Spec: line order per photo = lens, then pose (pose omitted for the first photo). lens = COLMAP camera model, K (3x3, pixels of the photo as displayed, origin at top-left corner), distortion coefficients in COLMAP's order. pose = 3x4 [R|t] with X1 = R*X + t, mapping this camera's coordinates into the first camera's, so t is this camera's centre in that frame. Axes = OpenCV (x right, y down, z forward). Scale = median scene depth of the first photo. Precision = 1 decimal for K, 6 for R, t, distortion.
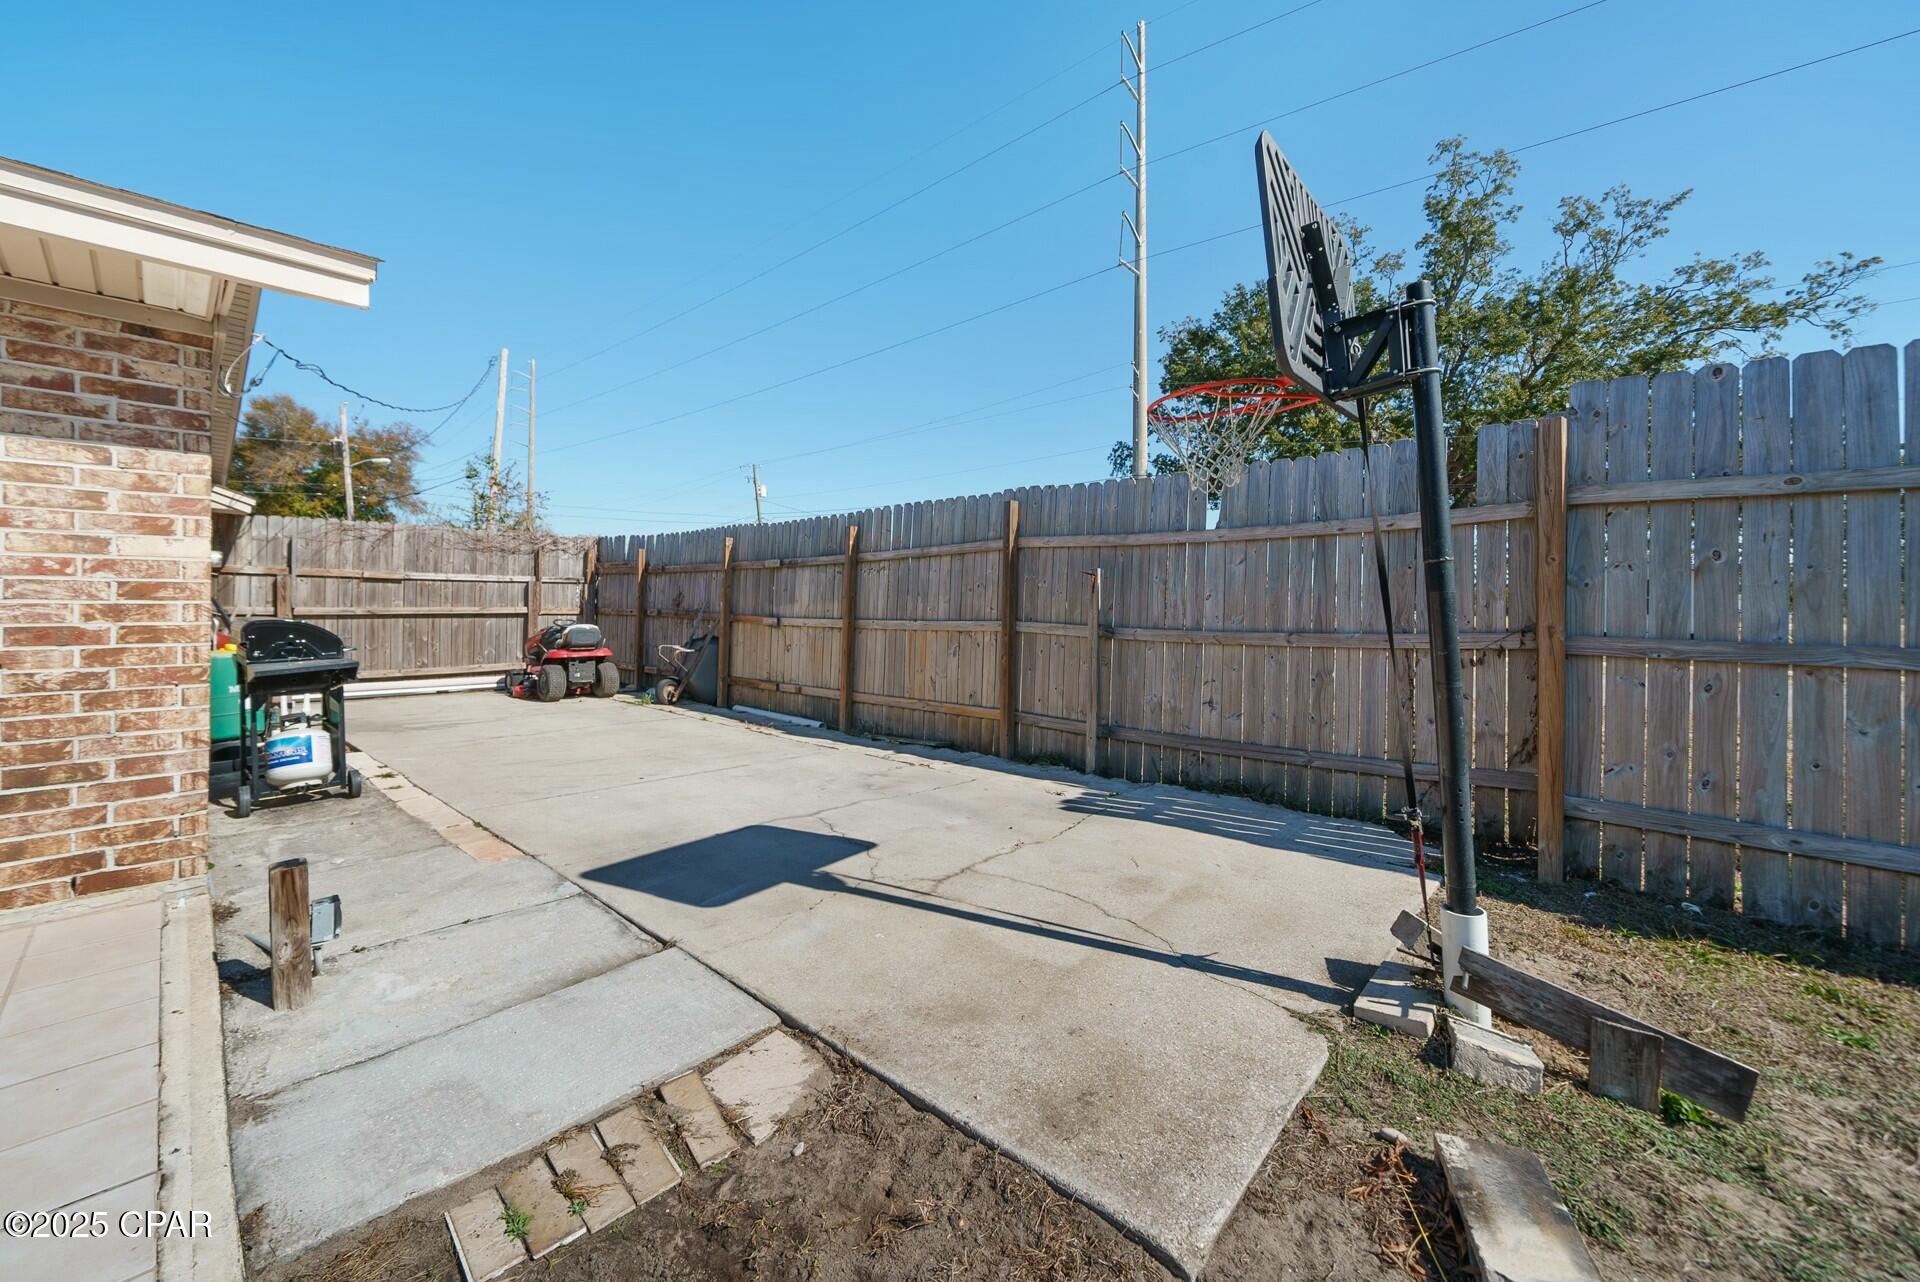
lens RADIAL K [[722.9, 0, 933.5], [0, 722.9, 604.7], [0, 0, 1]] dist [-0.003783, -0.000276]
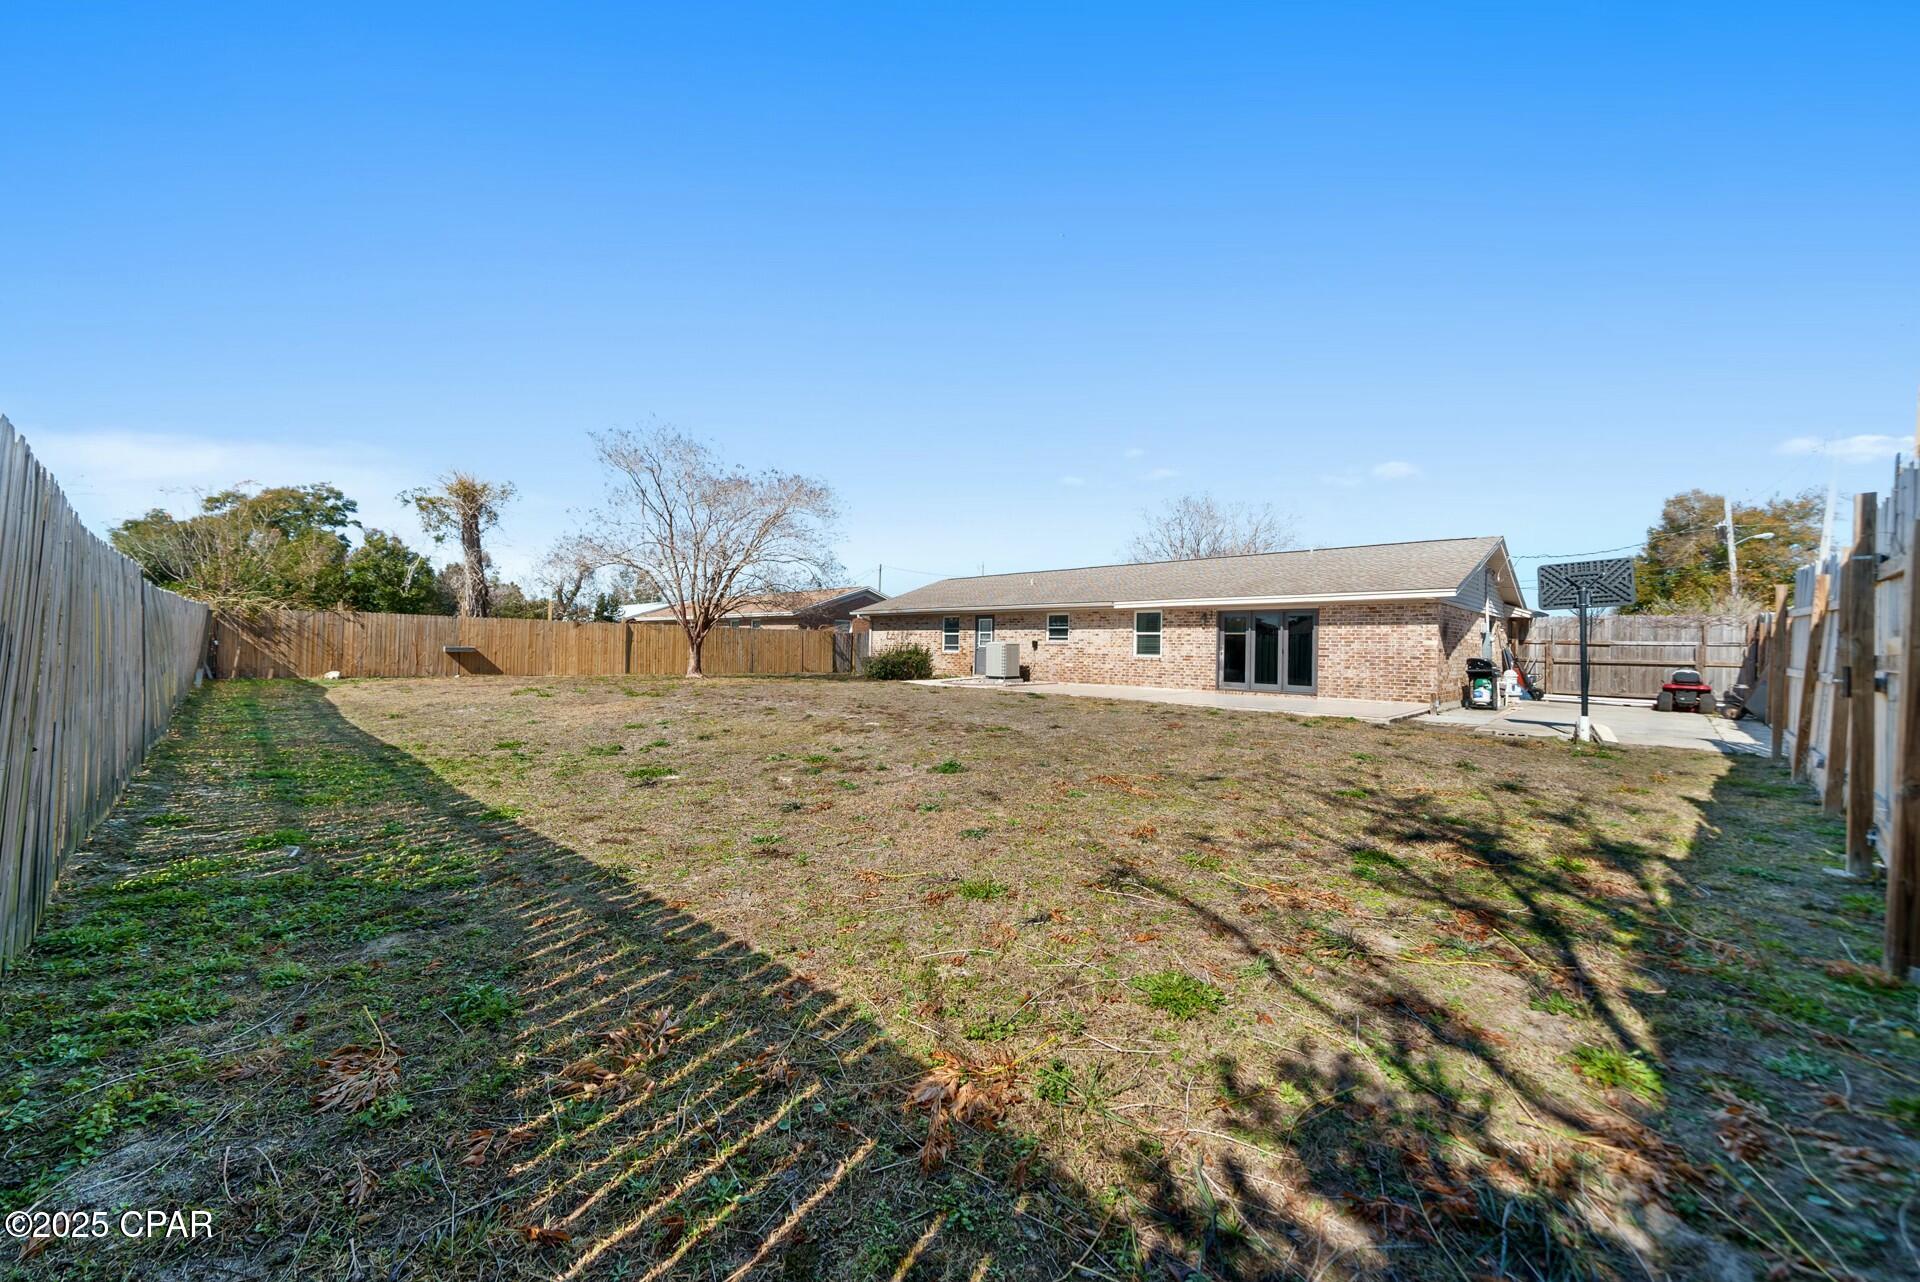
lens RADIAL K [[725.3, 0, 937.8], [0, 725.3, 640.6], [0, 0, 1]] dist [-0.000847, -0.000080]
pose [[-0.047727, -0.014110, -0.998761, 1.621501], [-0.020739, 0.999699, -0.013132, 0.020040], [0.998645, 0.020086, -0.048005, -0.871579]]
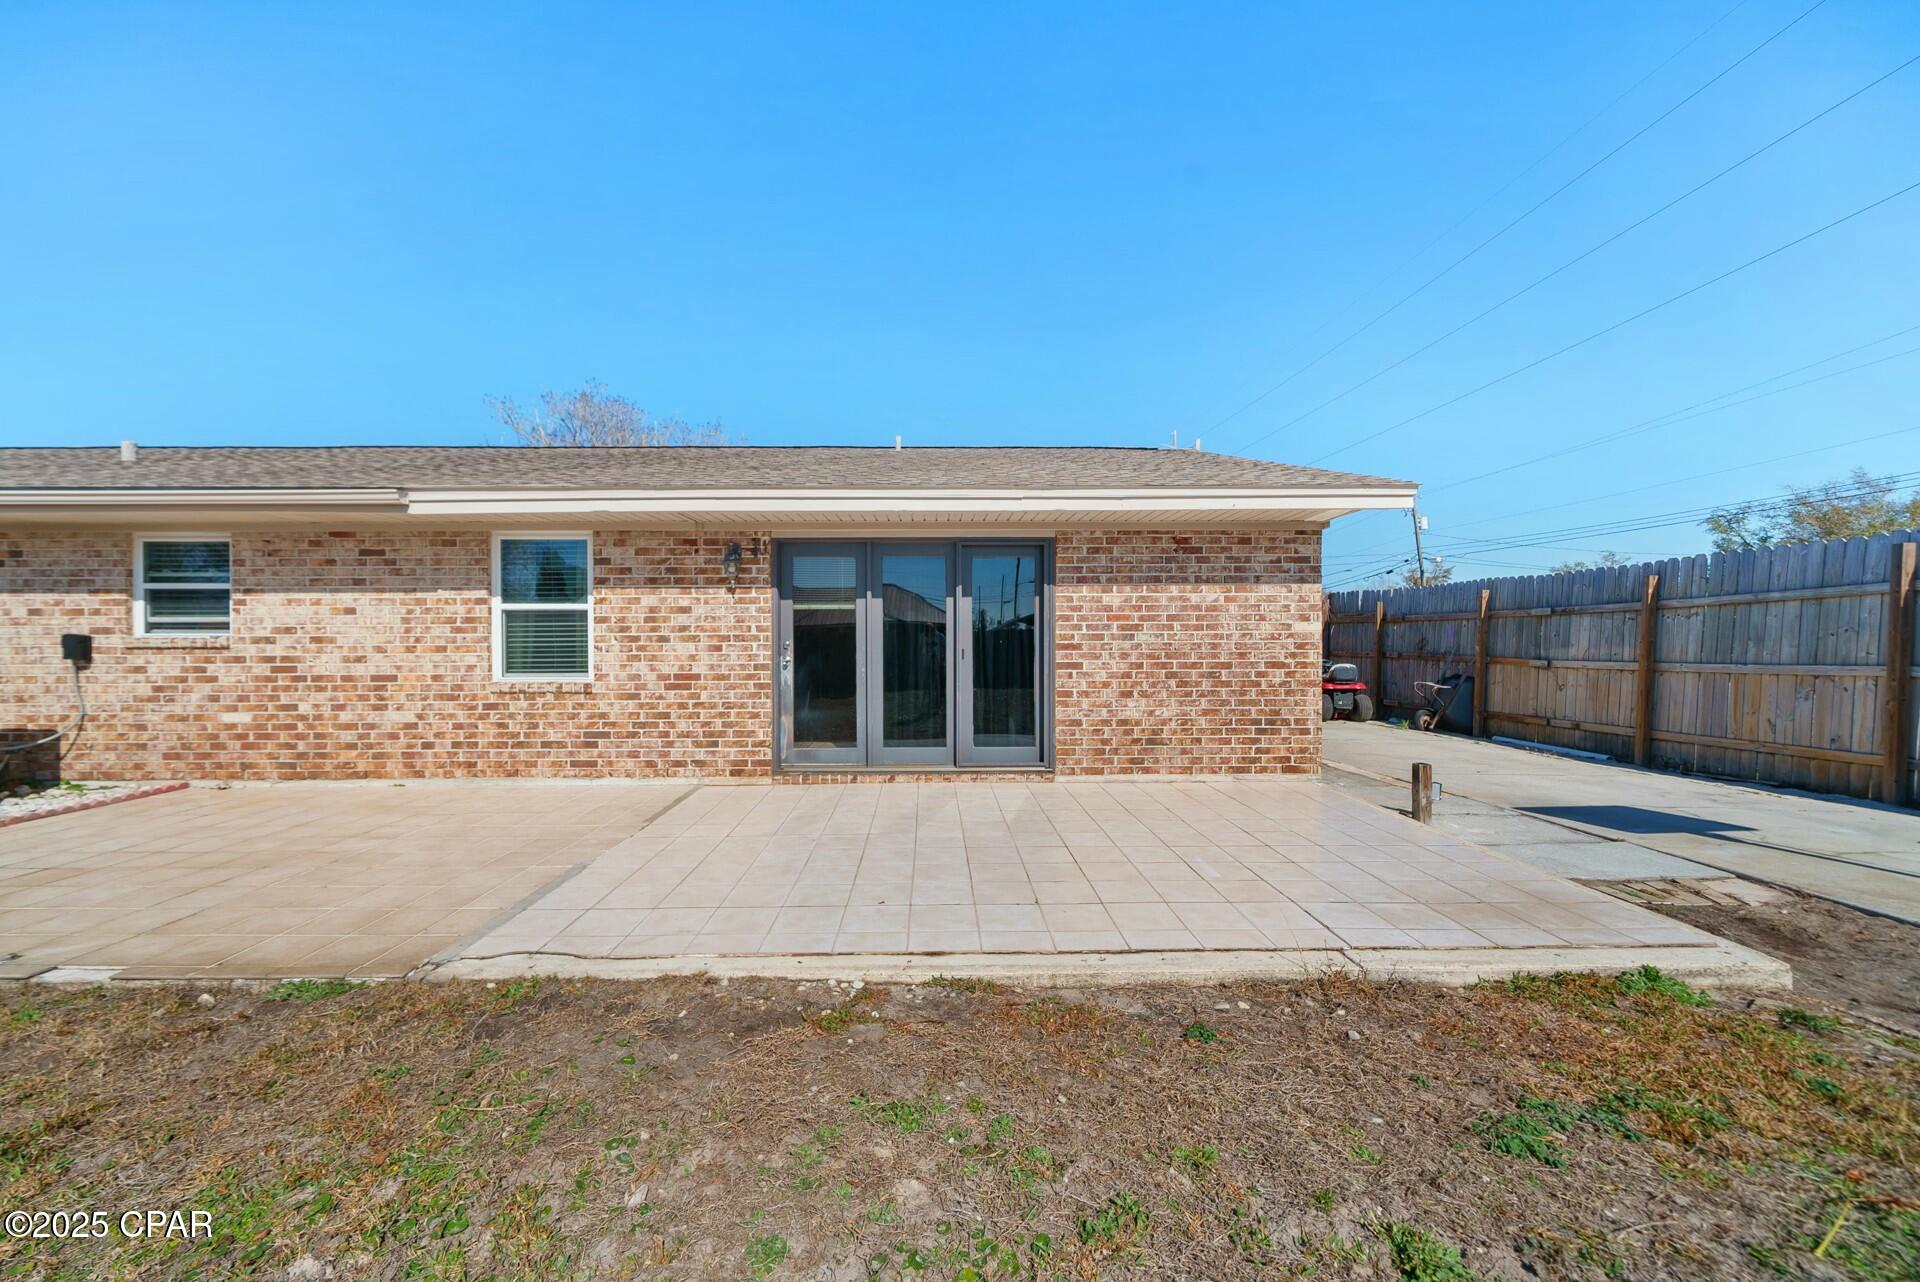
lens RADIAL K [[705.6, 0, 952.8], [0, 705.6, 653.8], [0, 0, 1]] dist [-0.007486, 0.001876]
pose [[0.699159, 0.003435, -0.714958, -0.093146], [0.004571, 0.999947, 0.009274, -0.007026], [0.714951, -0.009752, 0.699106, -0.476091]]
